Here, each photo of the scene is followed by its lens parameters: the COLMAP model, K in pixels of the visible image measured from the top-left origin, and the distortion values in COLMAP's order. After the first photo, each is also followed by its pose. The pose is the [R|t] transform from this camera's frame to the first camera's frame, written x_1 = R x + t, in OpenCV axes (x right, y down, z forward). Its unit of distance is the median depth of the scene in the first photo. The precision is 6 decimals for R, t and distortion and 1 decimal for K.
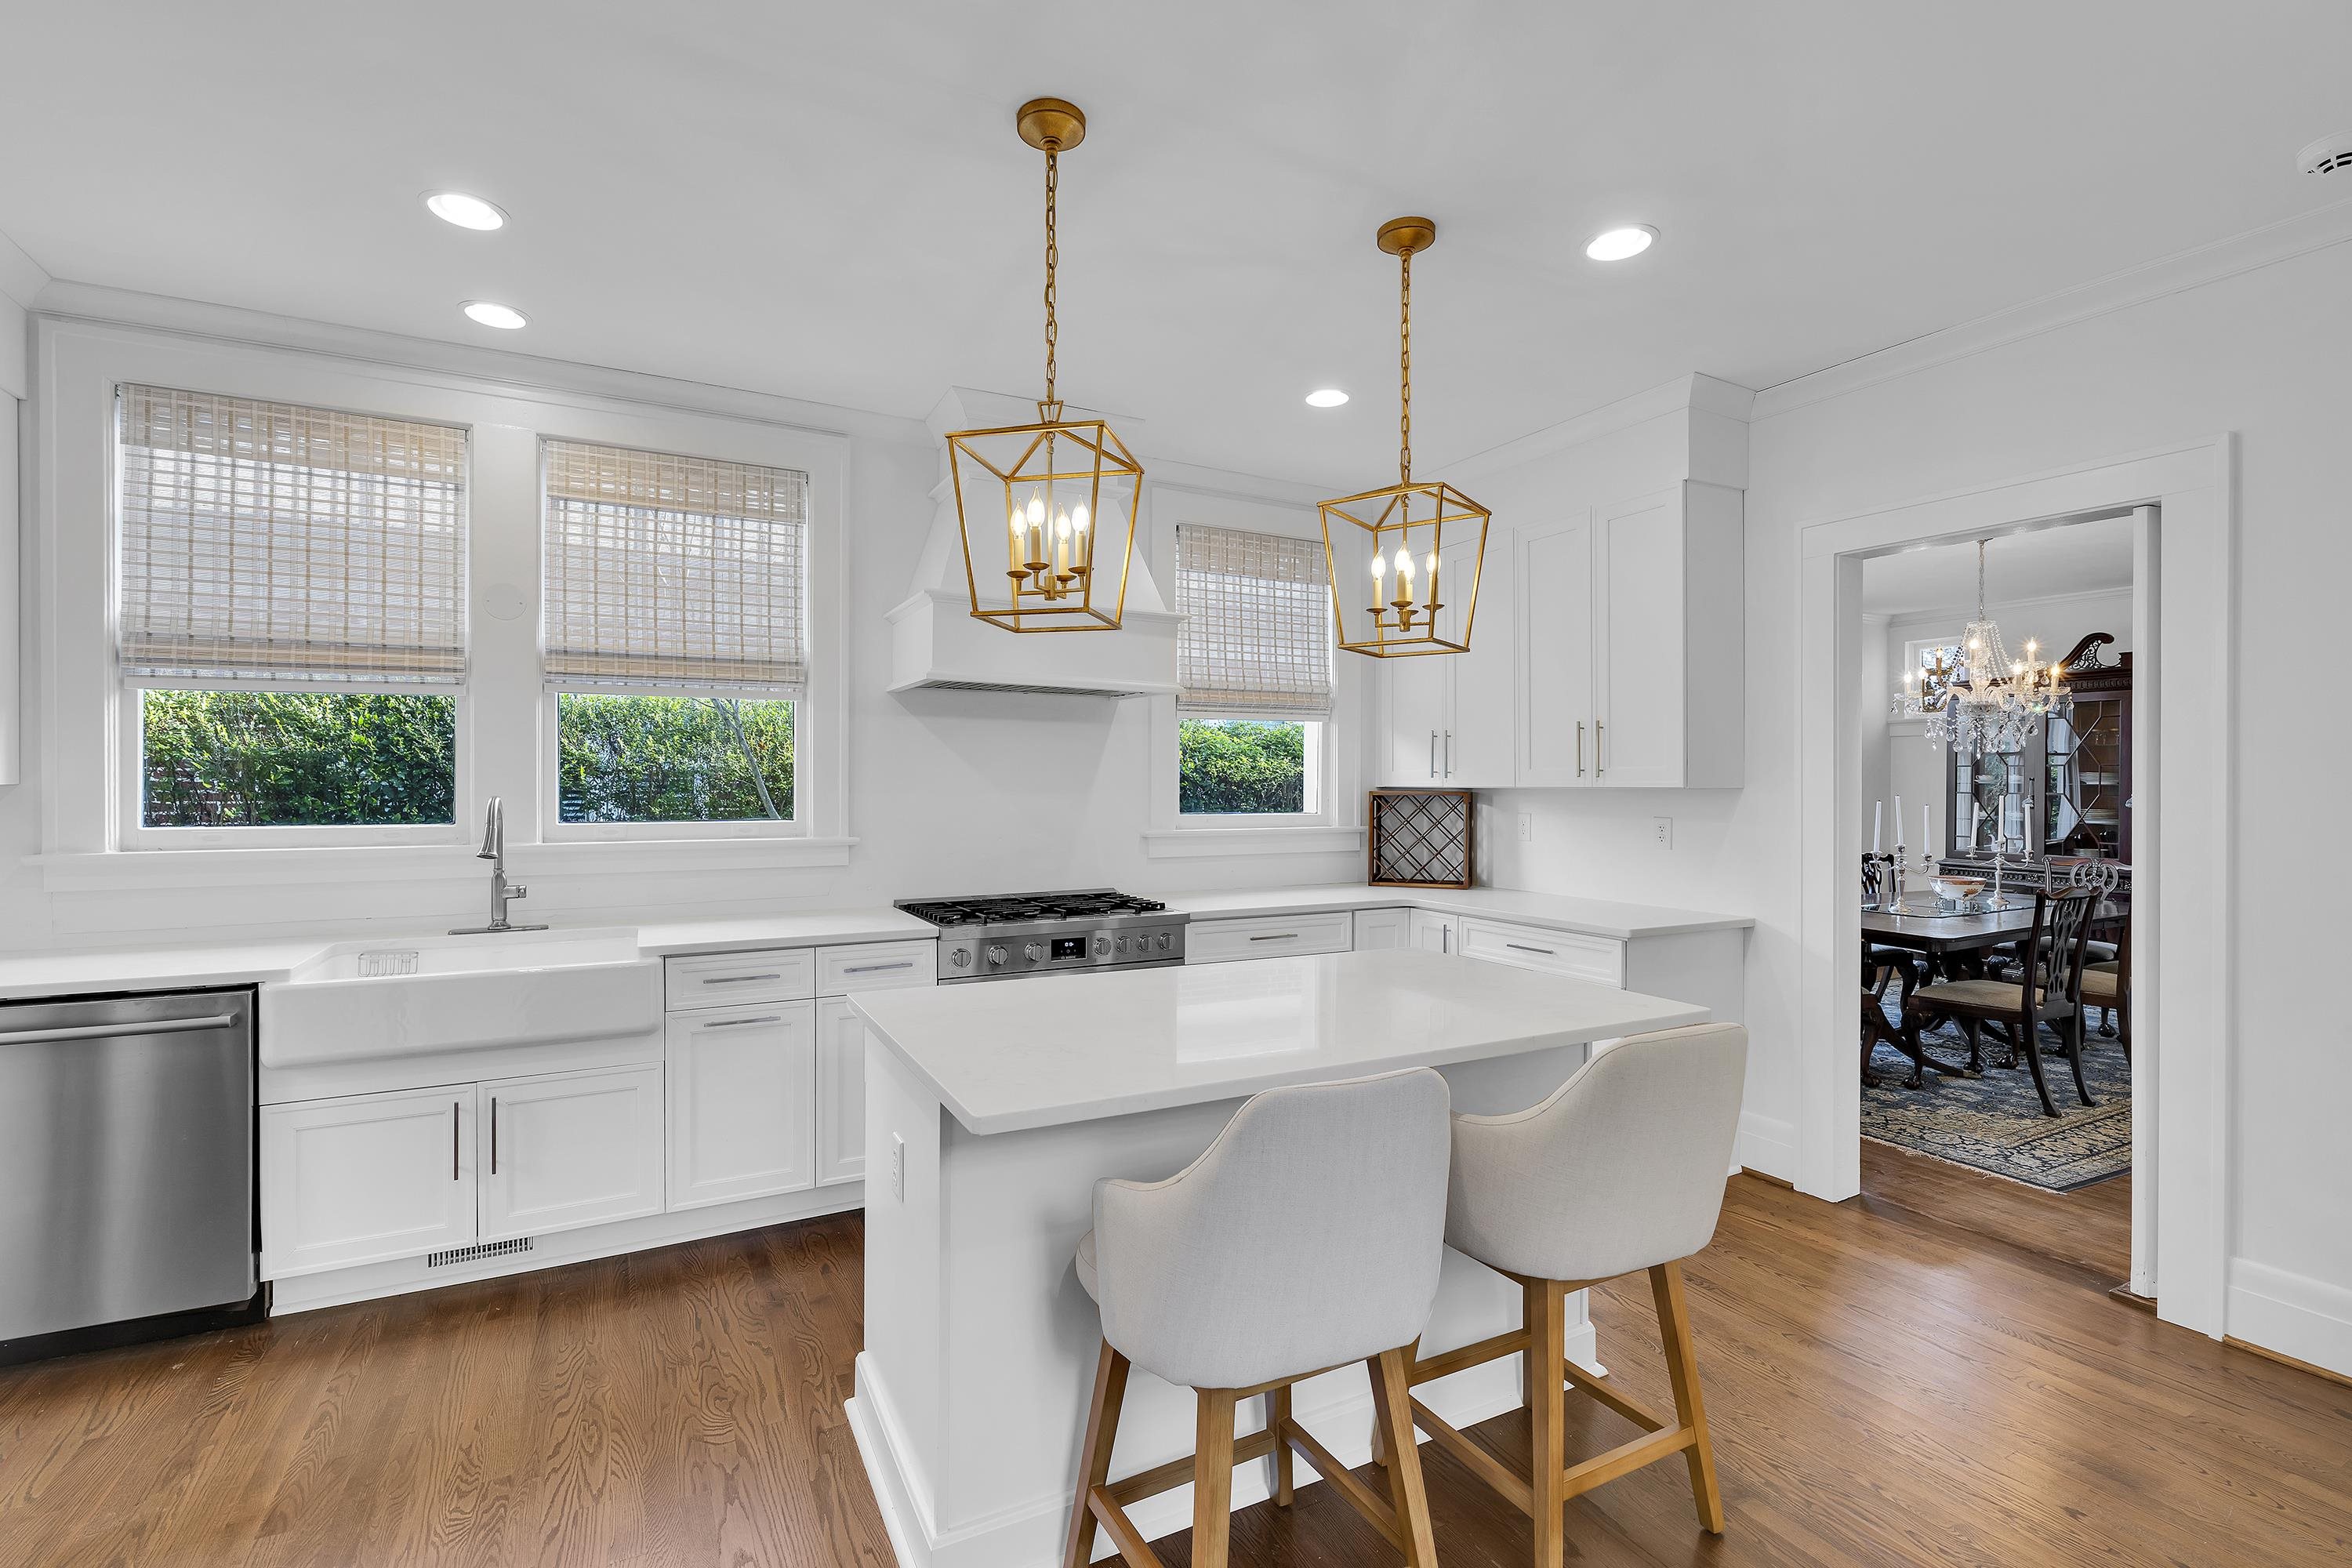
lens RADIAL K [[1056.0, 0, 1205.0], [0, 1056.0, 791.3], [0, 0, 1]] dist [-0.015586, 0.000124]
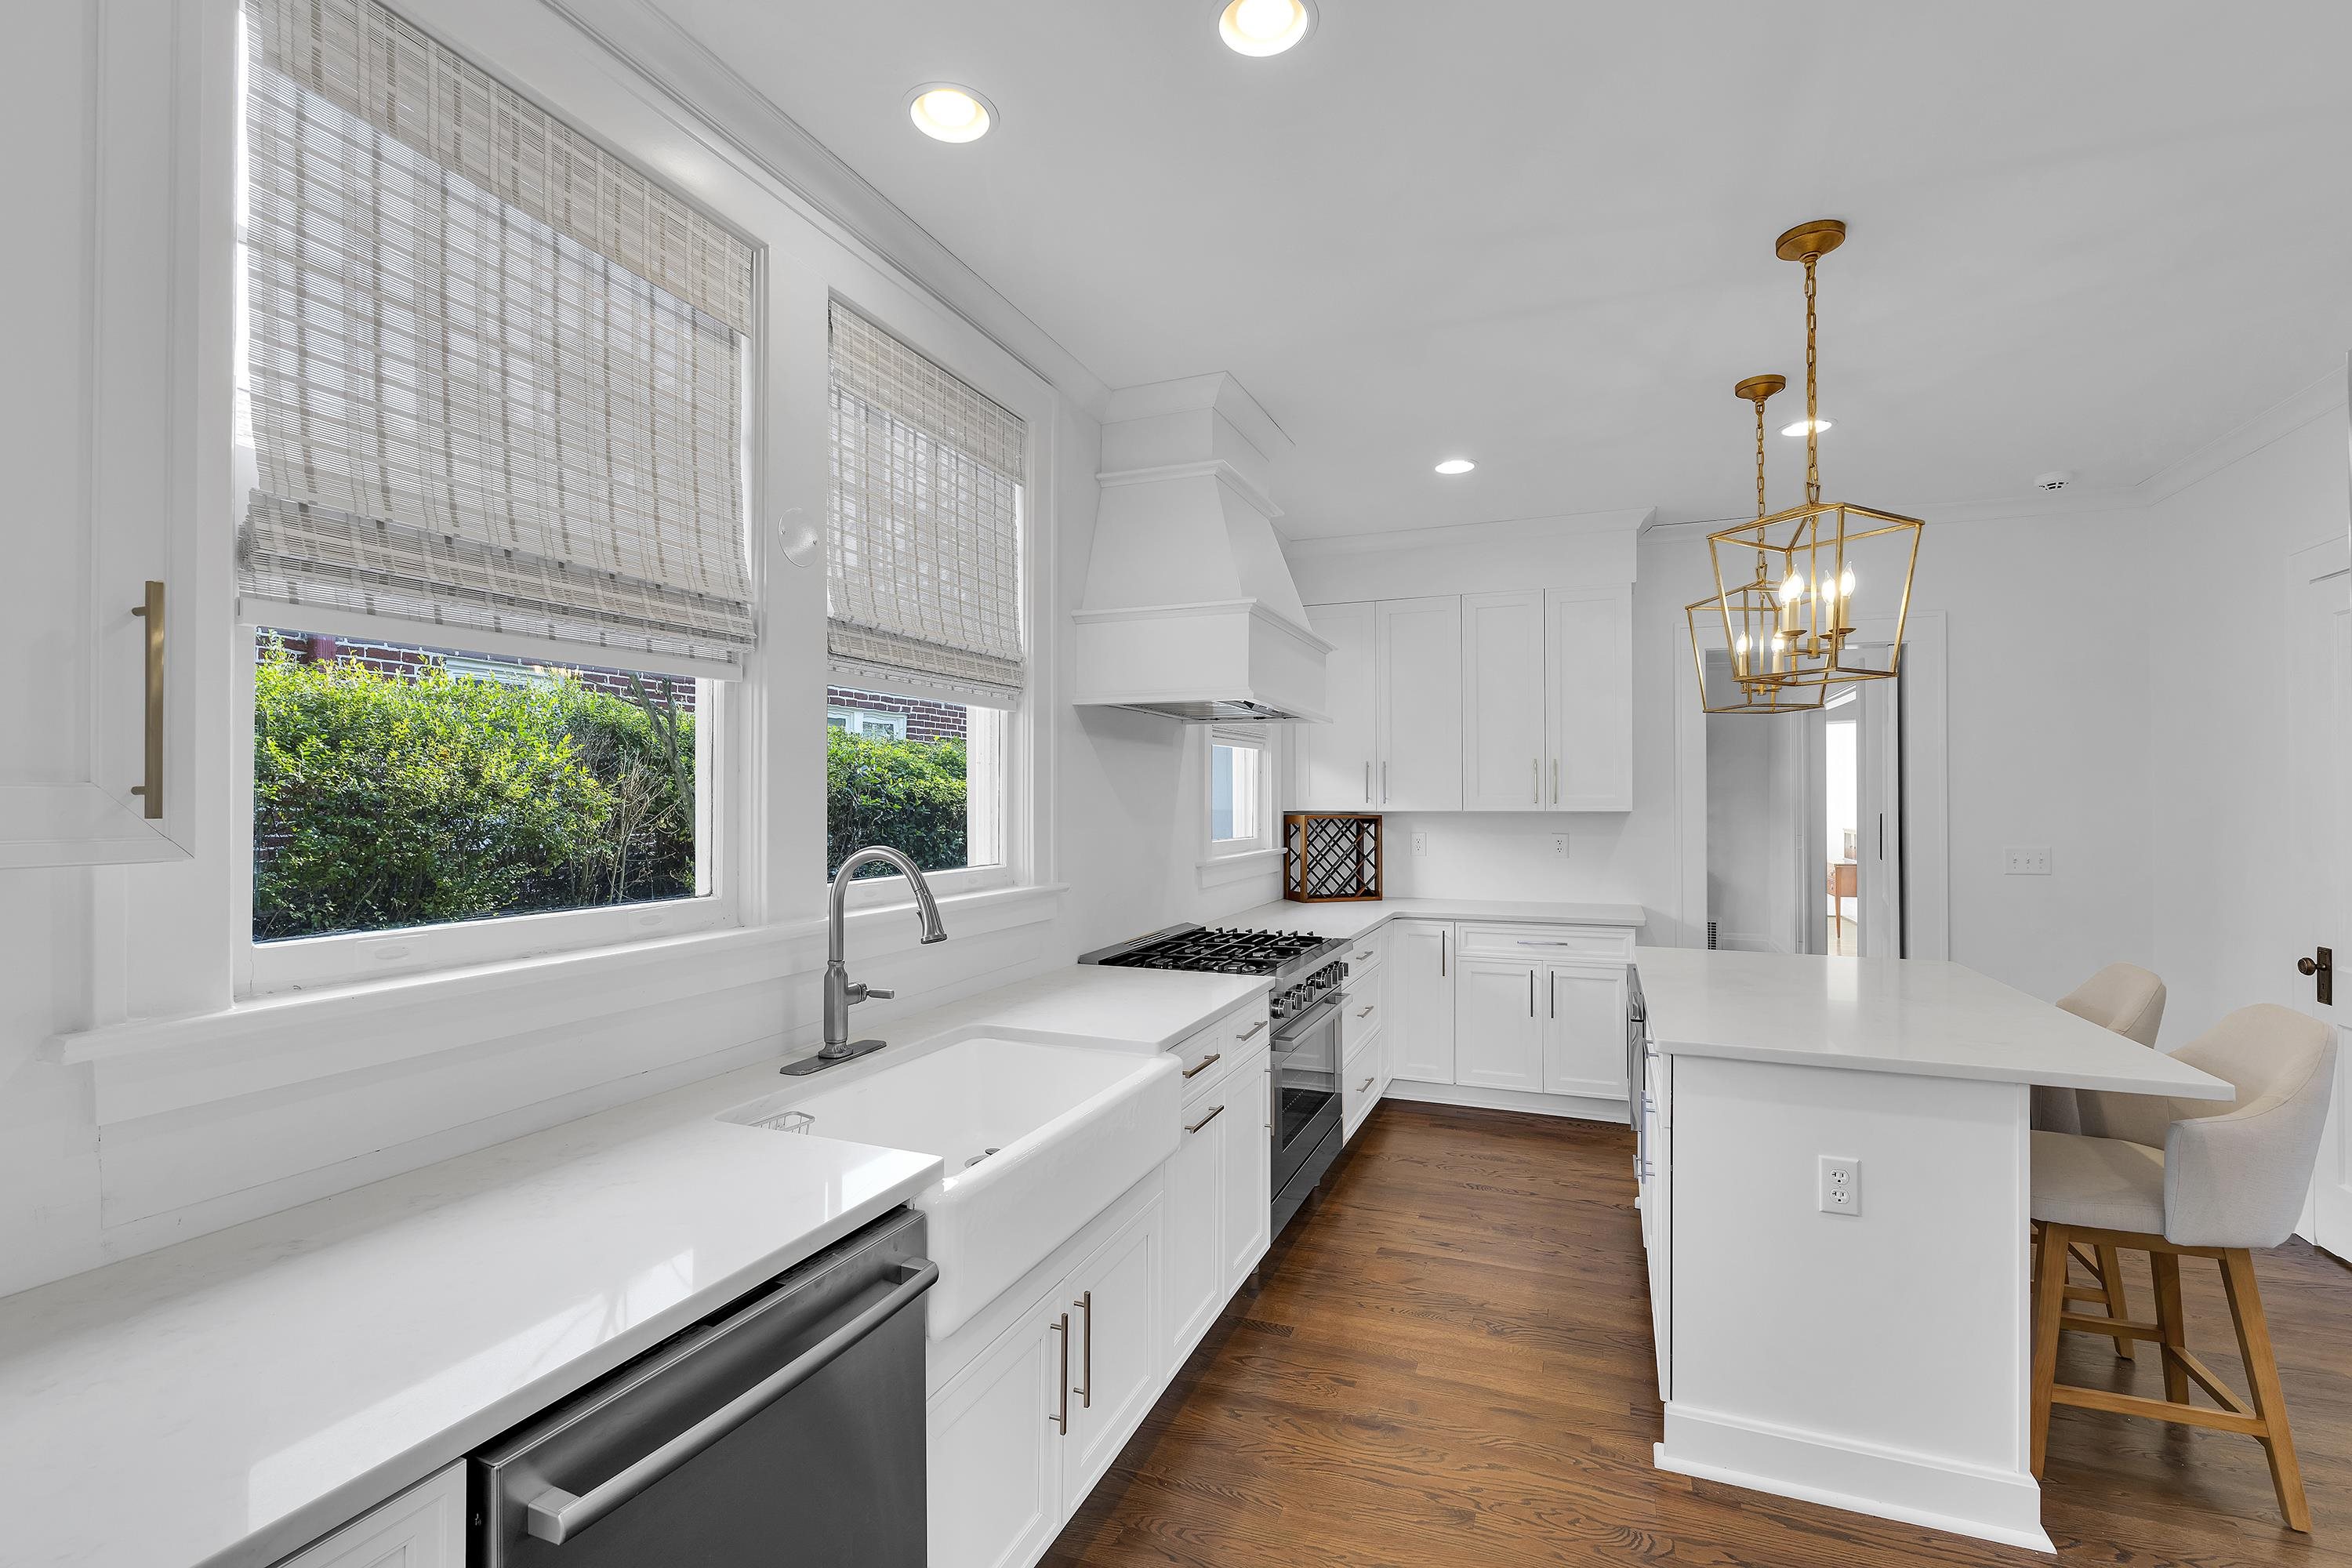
lens RADIAL K [[1056.0, 0, 1205.0], [0, 1056.0, 791.3], [0, 0, 1]] dist [-0.015586, 0.000124]
pose [[0.759519, 0.002160, 0.650482, -0.813927], [0.007081, 0.999908, -0.011588, -0.017094], [-0.650447, 0.013407, 0.759434, 0.327942]]
